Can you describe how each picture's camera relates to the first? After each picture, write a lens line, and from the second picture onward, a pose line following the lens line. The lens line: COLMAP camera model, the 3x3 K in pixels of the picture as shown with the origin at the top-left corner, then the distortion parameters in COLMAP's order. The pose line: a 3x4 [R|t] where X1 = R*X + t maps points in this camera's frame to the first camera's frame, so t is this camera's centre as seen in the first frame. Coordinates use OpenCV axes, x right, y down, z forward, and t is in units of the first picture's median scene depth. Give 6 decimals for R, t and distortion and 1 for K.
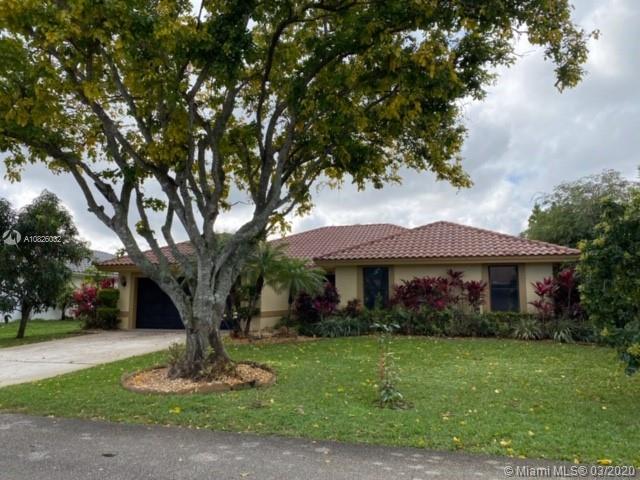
lens RADIAL K [[488.9, 0, 319.9], [0, 488.9, 241.8], [0, 0, 1]] dist [0.044824, -0.058833]
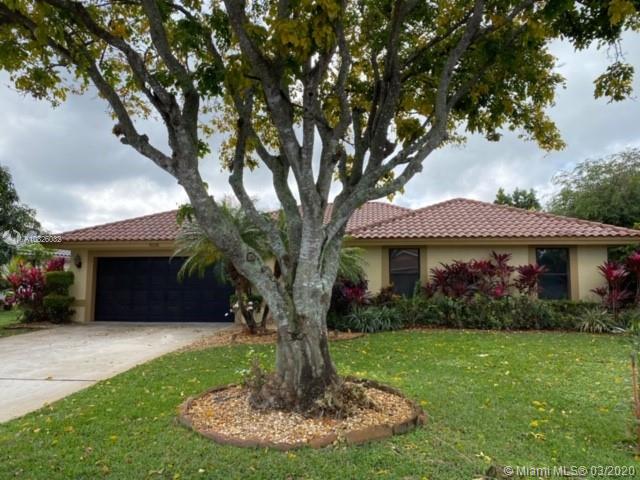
lens RADIAL K [[488.9, 0, 319.9], [0, 488.9, 238.0], [0, 0, 1]] dist [0.044824, -0.058833]
pose [[0.986717, 0.017937, 0.161453, -0.187313], [-0.021695, 0.999532, 0.021544, 0.021434], [-0.160991, -0.024760, 0.986645, 0.204731]]
